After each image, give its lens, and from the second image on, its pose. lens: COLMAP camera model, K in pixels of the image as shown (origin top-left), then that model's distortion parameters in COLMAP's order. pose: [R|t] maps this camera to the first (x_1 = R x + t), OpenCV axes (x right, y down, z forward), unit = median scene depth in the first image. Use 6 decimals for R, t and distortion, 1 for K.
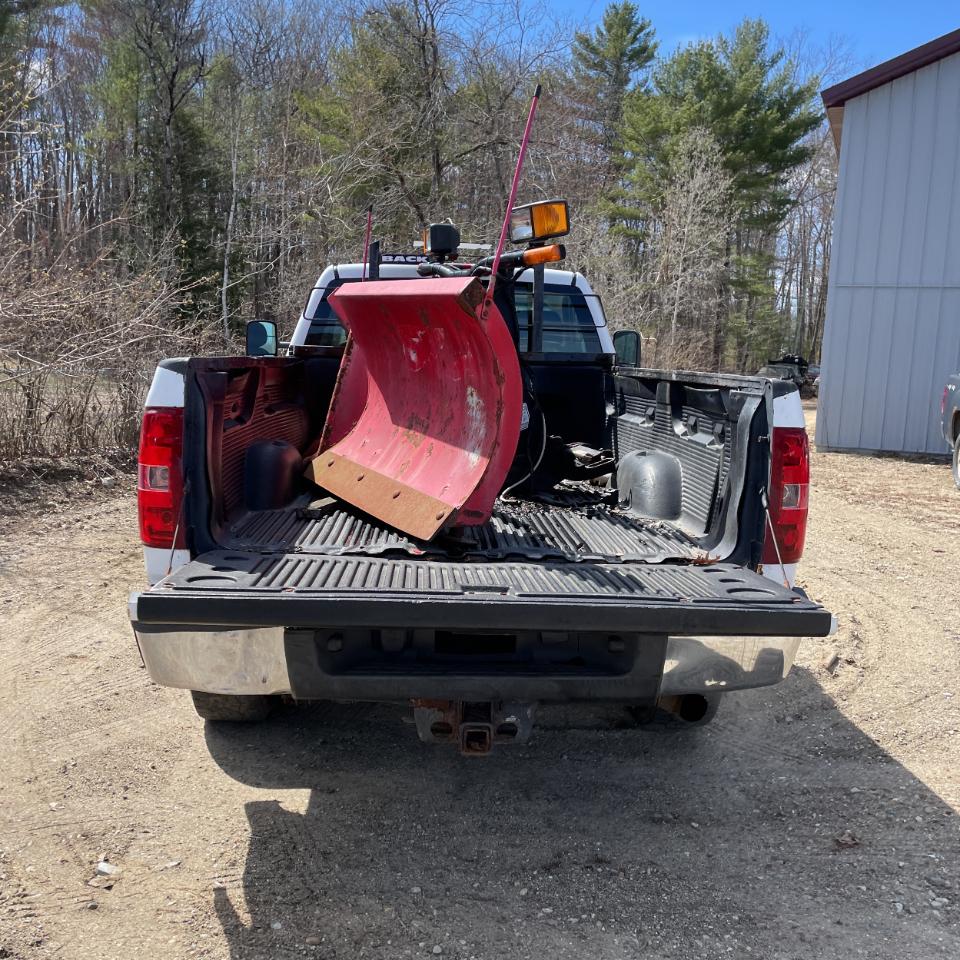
lens RADIAL K [[973.5, 0, 473.9], [0, 973.5, 460.3], [0, 0, 1]] dist [0.038008, 0.000000]
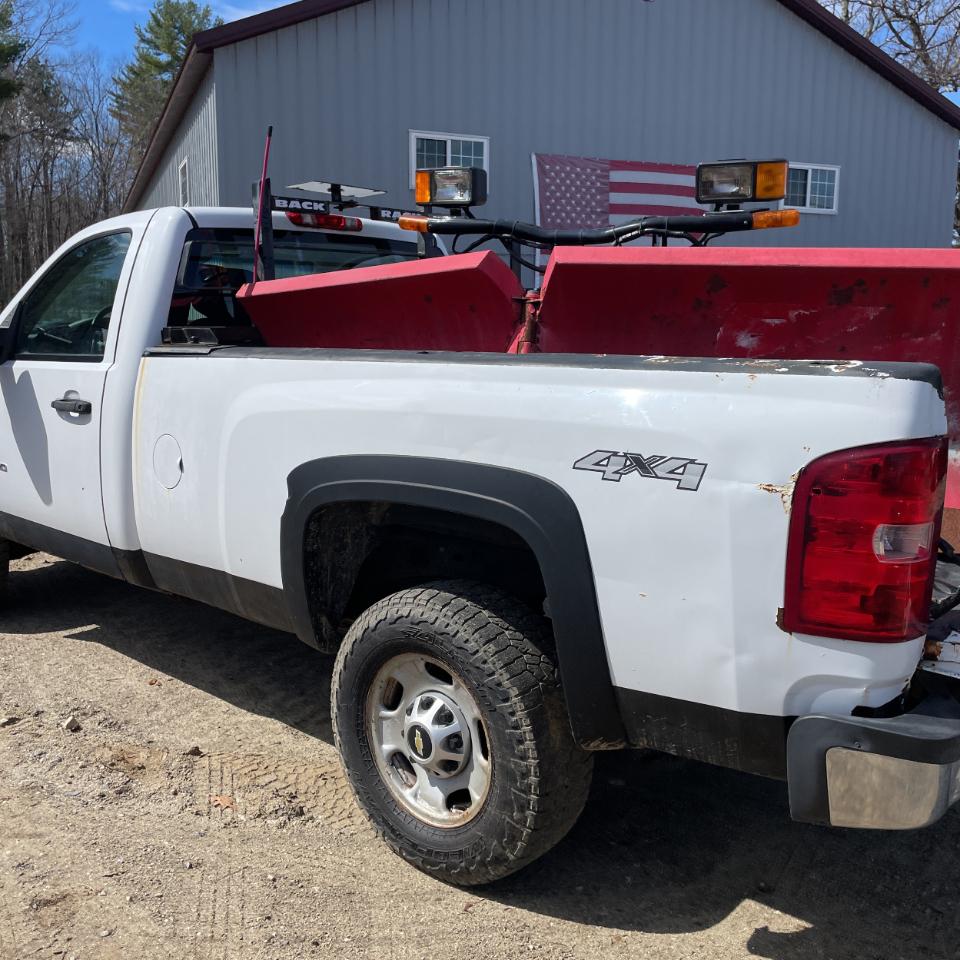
lens RADIAL K [[973.5, 0, 473.4], [0, 973.5, 470.4], [0, 0, 1]] dist [0.038008, 0.000000]
pose [[0.699084, -0.137928, 0.701611, -0.681247], [0.096343, 0.990441, 0.098712, -0.086354], [-0.708520, -0.001412, 0.705690, 0.491609]]
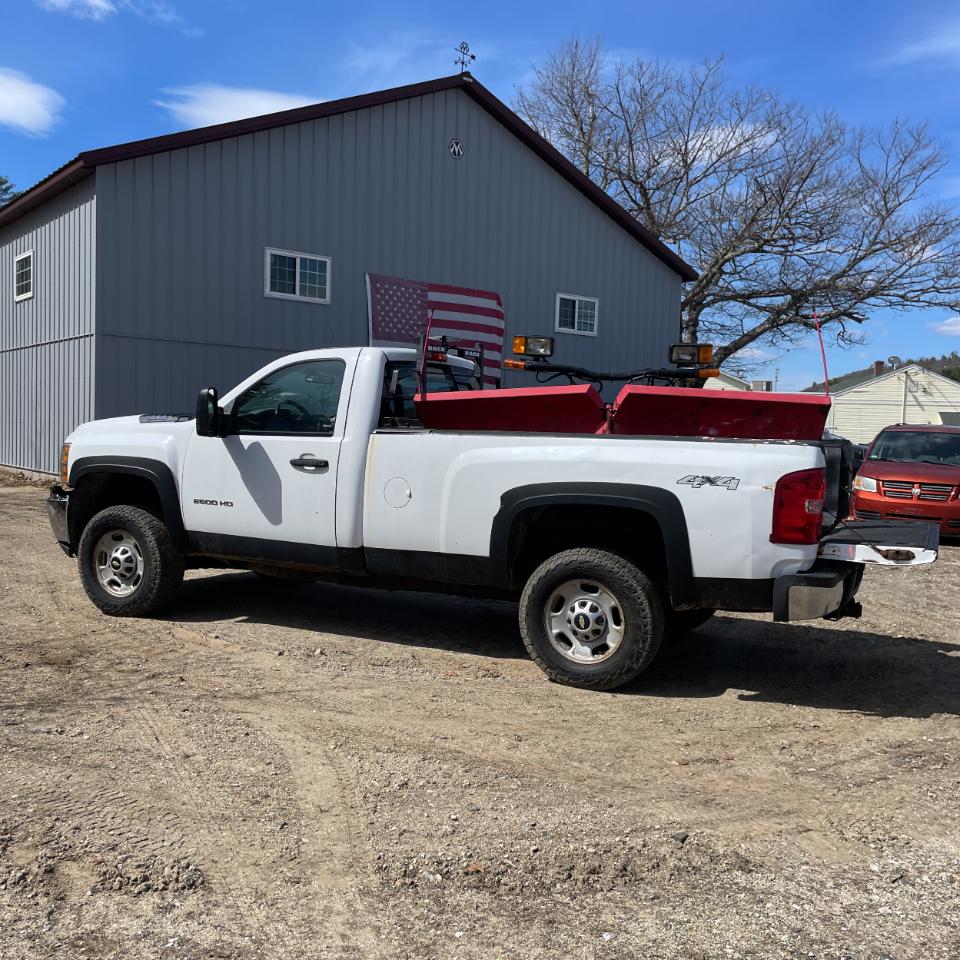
lens RADIAL K [[973.5, 0, 480.5], [0, 973.5, 489.8], [0, 0, 1]] dist [0.038008, 0.000000]
pose [[0.475592, -0.082199, 0.875817, -1.511145], [0.079570, 0.995563, 0.050229, -0.105354], [-0.876060, 0.045800, 0.480022, 0.447605]]
